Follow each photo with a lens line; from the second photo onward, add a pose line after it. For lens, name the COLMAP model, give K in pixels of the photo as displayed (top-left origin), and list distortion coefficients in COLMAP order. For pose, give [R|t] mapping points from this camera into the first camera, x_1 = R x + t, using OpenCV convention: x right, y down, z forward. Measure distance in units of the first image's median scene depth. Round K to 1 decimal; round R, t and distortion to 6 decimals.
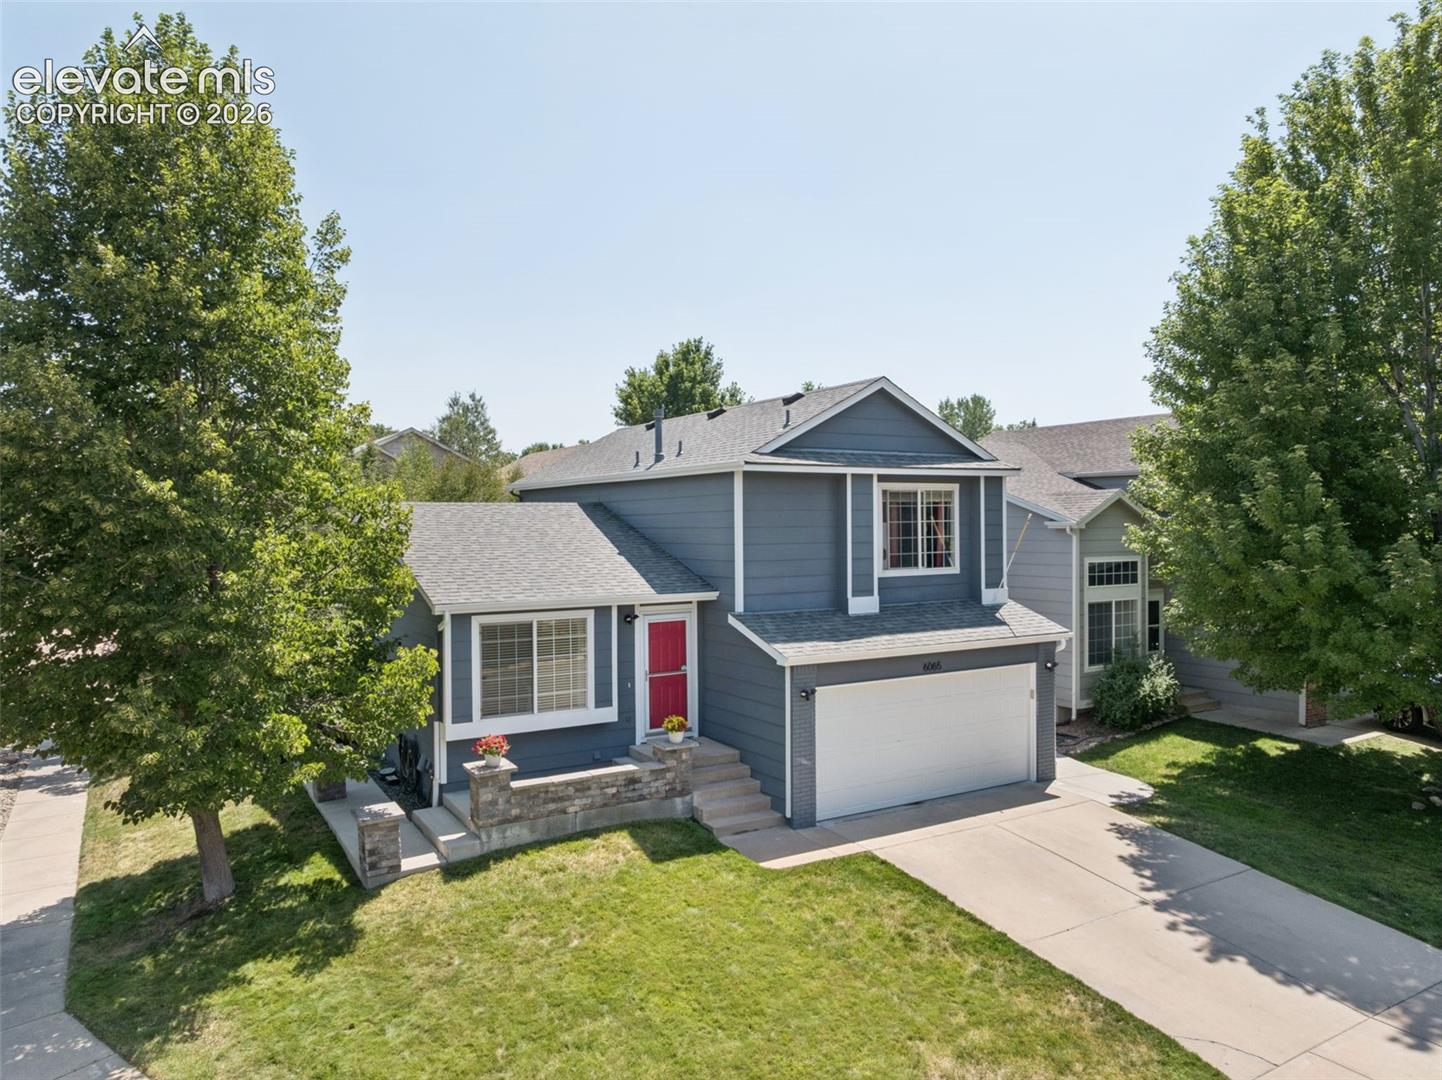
lens RADIAL K [[1011.2, 0, 727.2], [0, 1011.2, 534.1], [0, 0, 1]] dist [-0.030688, -0.004675]
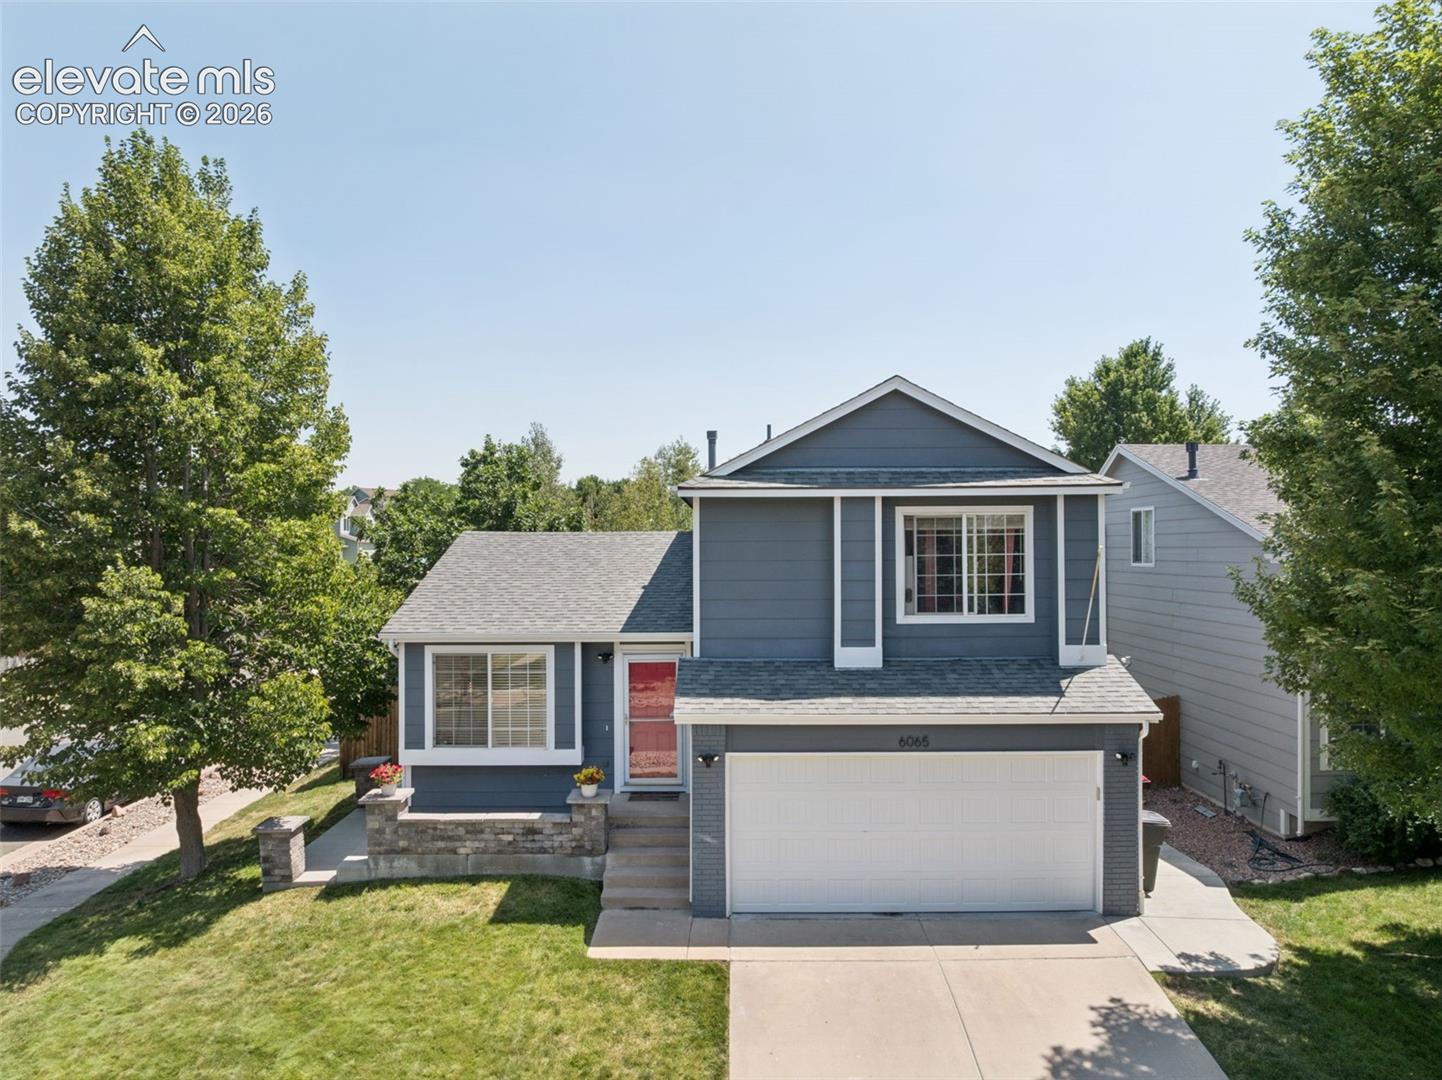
lens RADIAL K [[1011.2, 0, 727.2], [0, 1011.2, 534.1], [0, 0, 1]] dist [-0.030688, -0.004675]
pose [[0.852320, -0.002748, -0.523013, 0.533844], [-0.007926, 0.999803, -0.018170, -0.015481], [0.522960, 0.019632, 0.852131, 0.280706]]
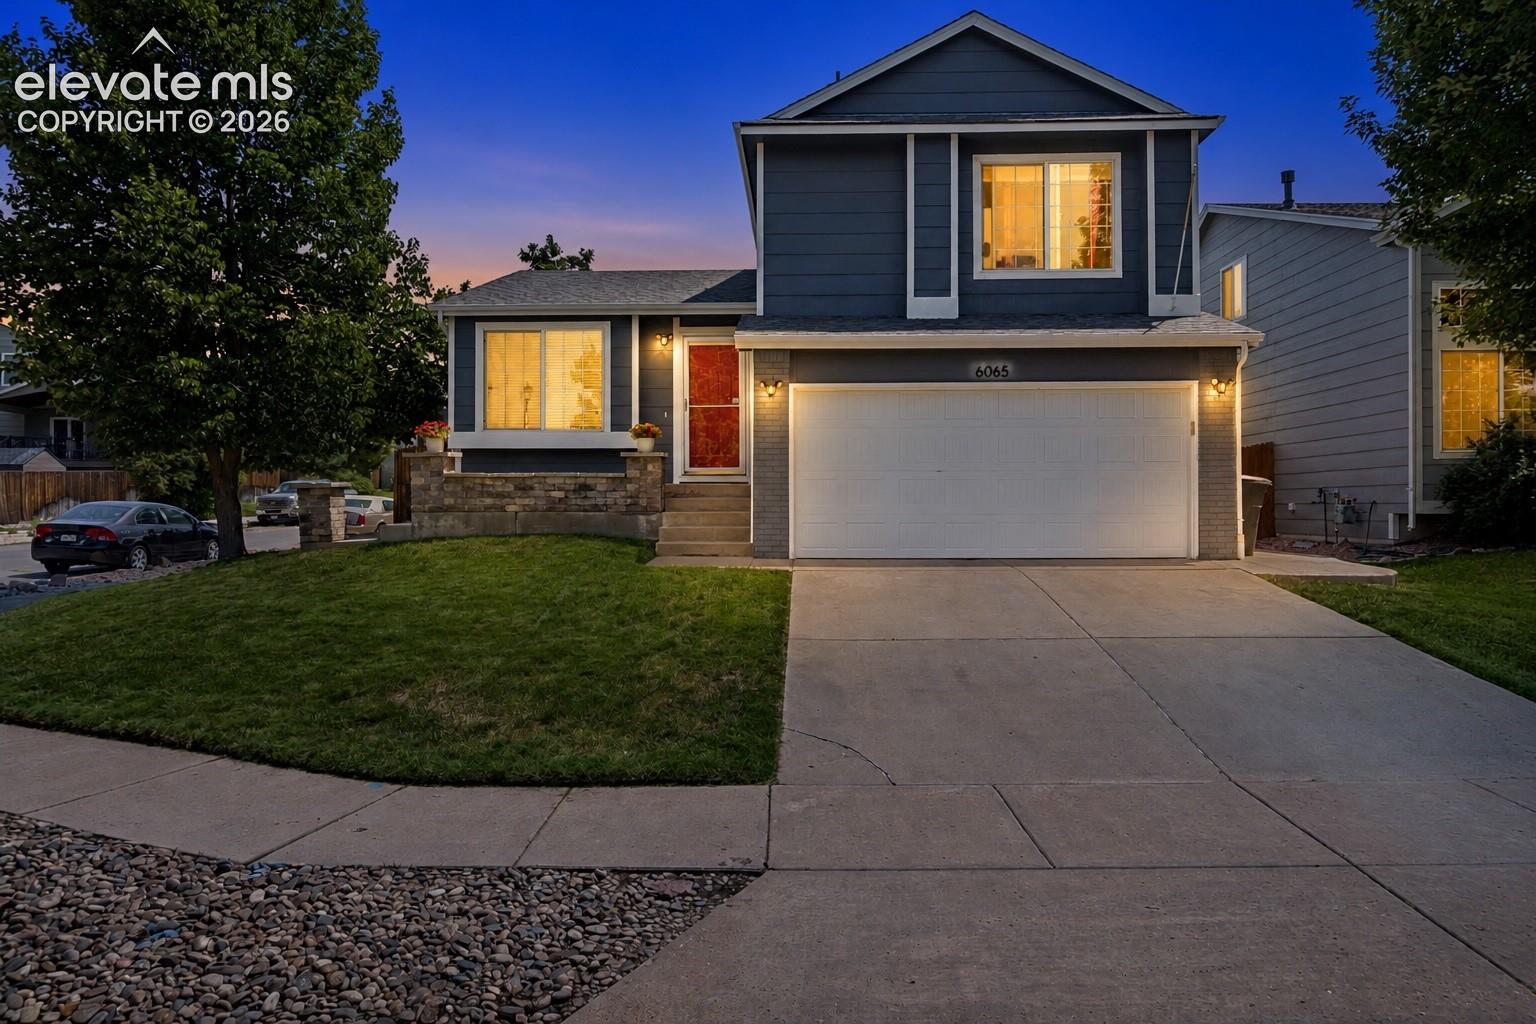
lens RADIAL K [[1017.1, 0, 768.0], [0, 1017.1, 512.0], [0, 0, 1]] dist [-0.027723, 0.004580]
pose [[0.835515, 0.004903, -0.549446, 0.513814], [-0.011067, 0.999908, -0.007906, 0.262686], [0.549356, 0.012686, 0.835492, 0.331430]]
